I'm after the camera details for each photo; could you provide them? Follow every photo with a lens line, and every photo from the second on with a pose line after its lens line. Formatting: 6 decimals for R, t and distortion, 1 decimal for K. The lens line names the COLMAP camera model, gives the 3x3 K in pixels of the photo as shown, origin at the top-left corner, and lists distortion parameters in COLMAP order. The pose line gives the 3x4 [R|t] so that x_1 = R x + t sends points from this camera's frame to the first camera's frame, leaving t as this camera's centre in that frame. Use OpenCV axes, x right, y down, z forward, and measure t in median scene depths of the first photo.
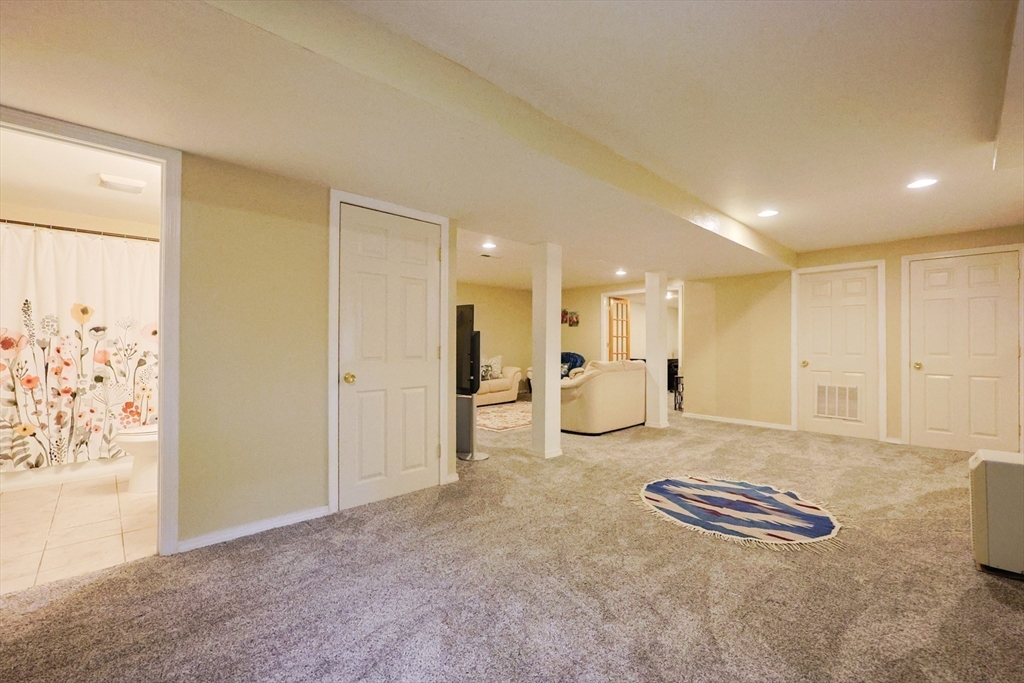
lens RADIAL K [[439.3, 0, 515.3], [0, 439.3, 342.0], [0, 0, 1]] dist [-0.004717, 0.000029]
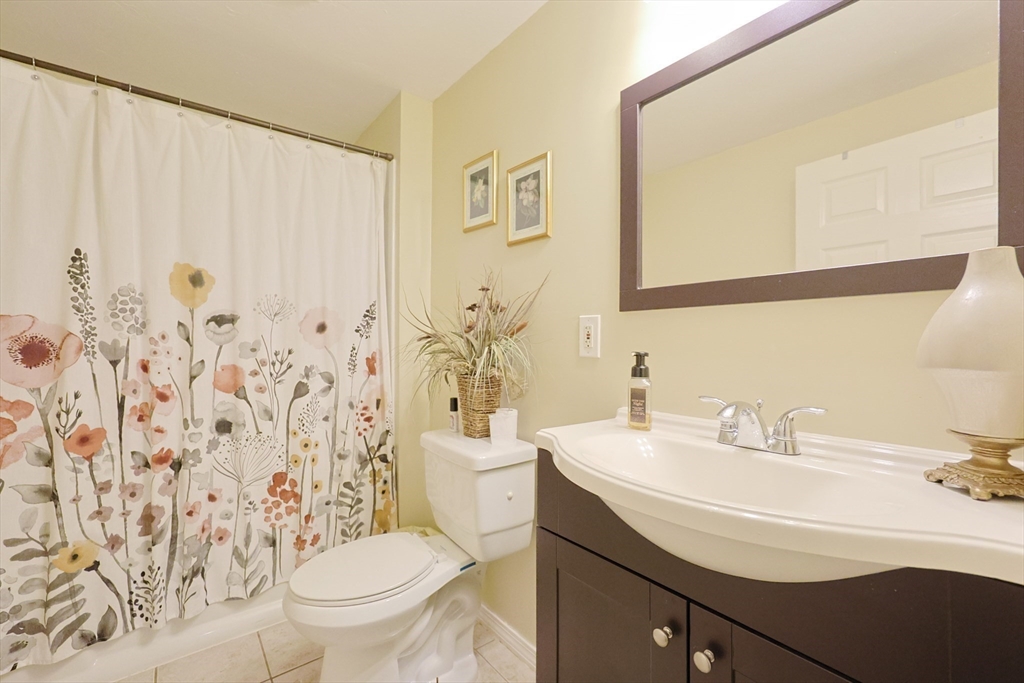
lens RADIAL K [[439.3, 0, 506.2], [0, 439.3, 344.3], [0, 0, 1]] dist [-0.004717, 0.000029]
pose [[0.994690, -0.000113, -0.102919, -0.630640], [0.000677, 0.999985, 0.005439, -0.005735], [0.102916, -0.005480, 0.994675, 0.591513]]
